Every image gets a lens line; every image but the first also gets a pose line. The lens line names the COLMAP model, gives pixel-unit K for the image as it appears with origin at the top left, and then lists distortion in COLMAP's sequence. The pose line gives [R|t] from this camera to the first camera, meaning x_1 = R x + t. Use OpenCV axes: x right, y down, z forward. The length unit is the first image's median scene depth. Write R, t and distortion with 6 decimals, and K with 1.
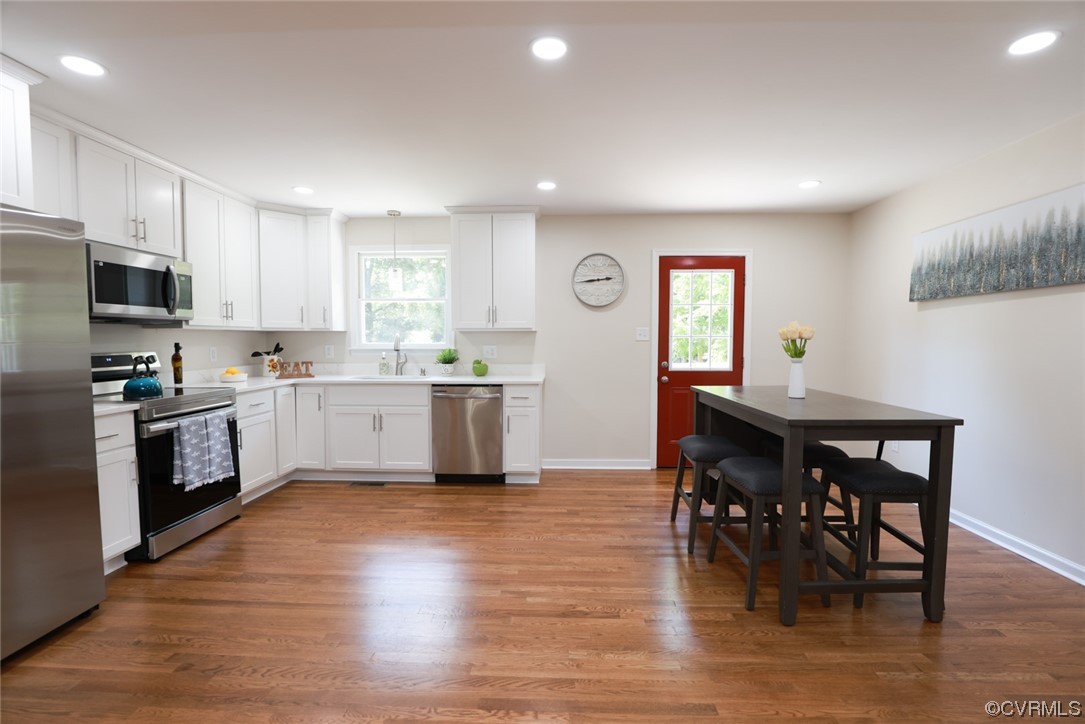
lens RADIAL K [[495.1, 0, 546.9], [0, 495.1, 364.6], [0, 0, 1]] dist [-0.037659, 0.007662]
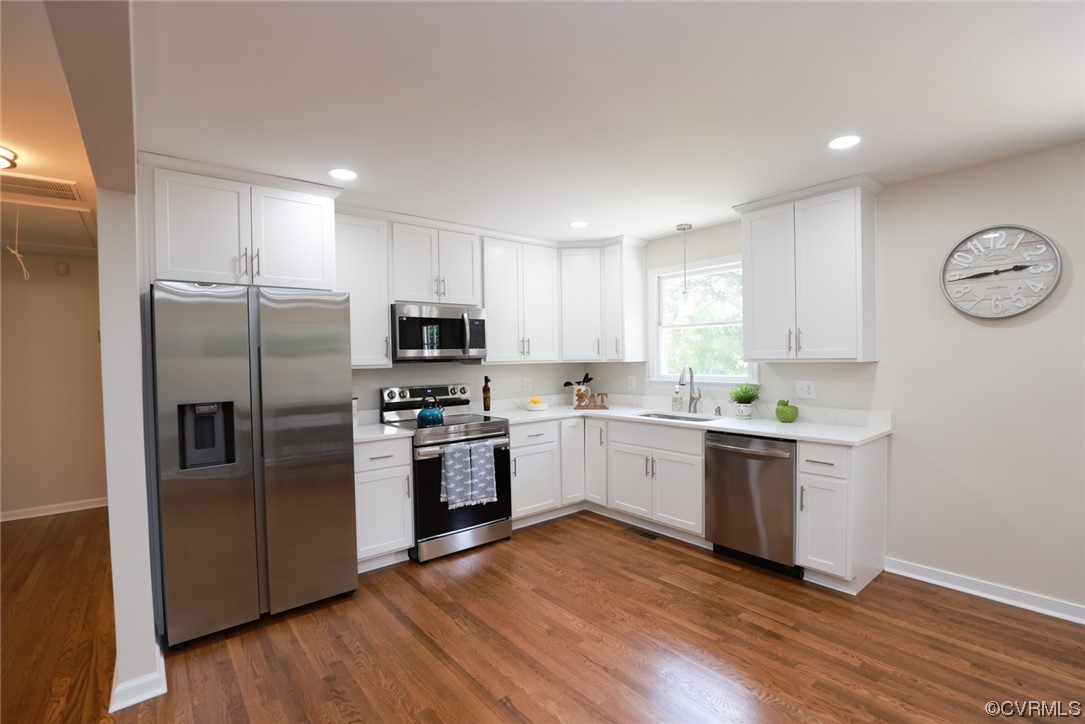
lens RADIAL K [[495.1, 0, 544.4], [0, 495.1, 365.9], [0, 0, 1]] dist [-0.037659, 0.007662]
pose [[0.664596, 0.003972, -0.747192, 0.225888], [-0.023474, 0.999603, -0.015566, -0.053624], [0.746834, 0.027884, 0.664426, 0.305841]]
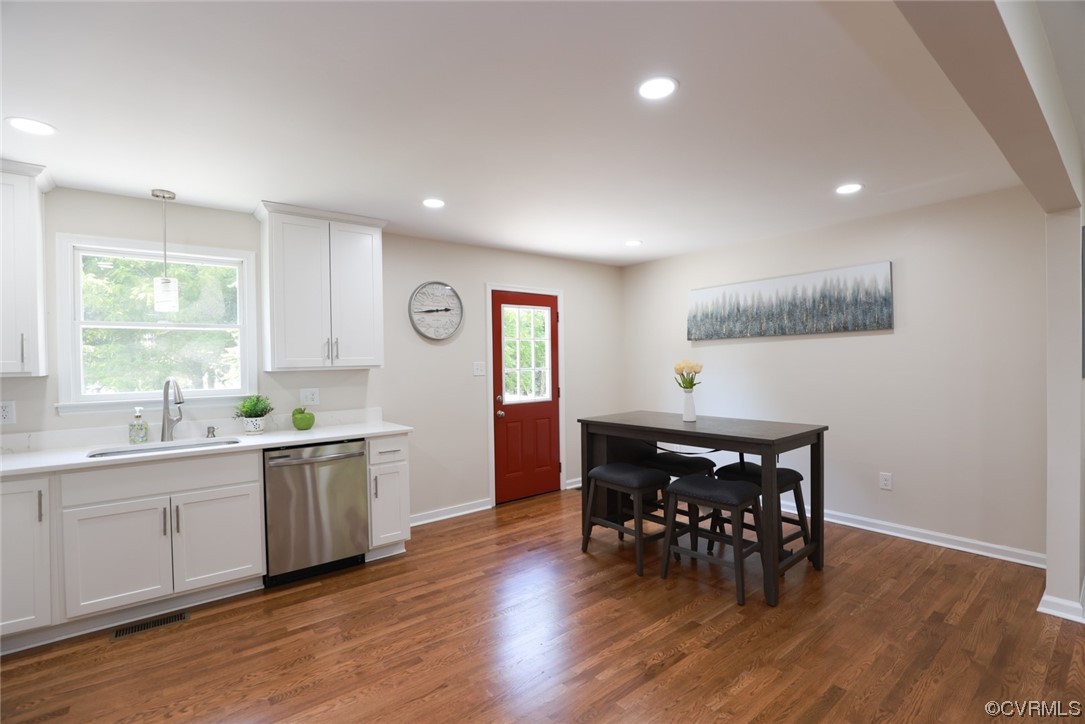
lens RADIAL K [[495.1, 0, 547.1], [0, 495.1, 364.1], [0, 0, 1]] dist [-0.037659, 0.007662]
pose [[0.754710, -0.018775, 0.655790, -0.446411], [0.053316, 0.998039, -0.032785, -0.041862], [-0.653889, 0.059707, 0.754231, 0.240777]]
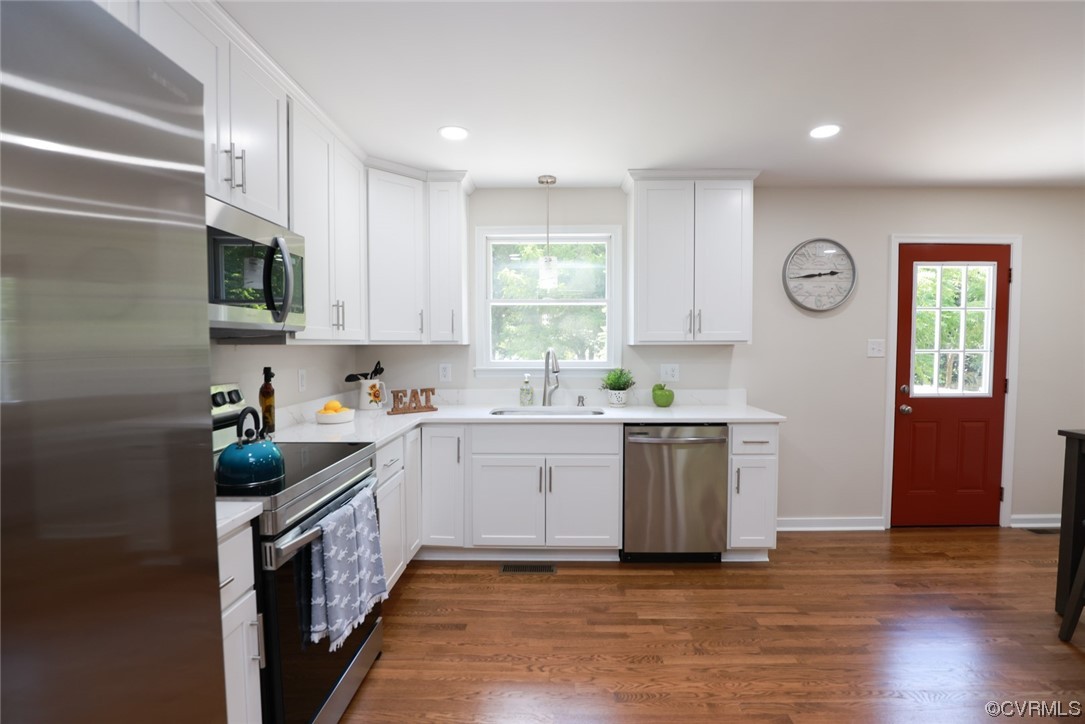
lens RADIAL K [[495.1, 0, 546.1], [0, 495.1, 363.7], [0, 0, 1]] dist [-0.037659, 0.007662]
pose [[0.999829, -0.002888, 0.018266, -0.414004], [0.003136, 0.999903, -0.013567, -0.039393], [-0.018225, 0.013622, 0.999741, 0.364136]]
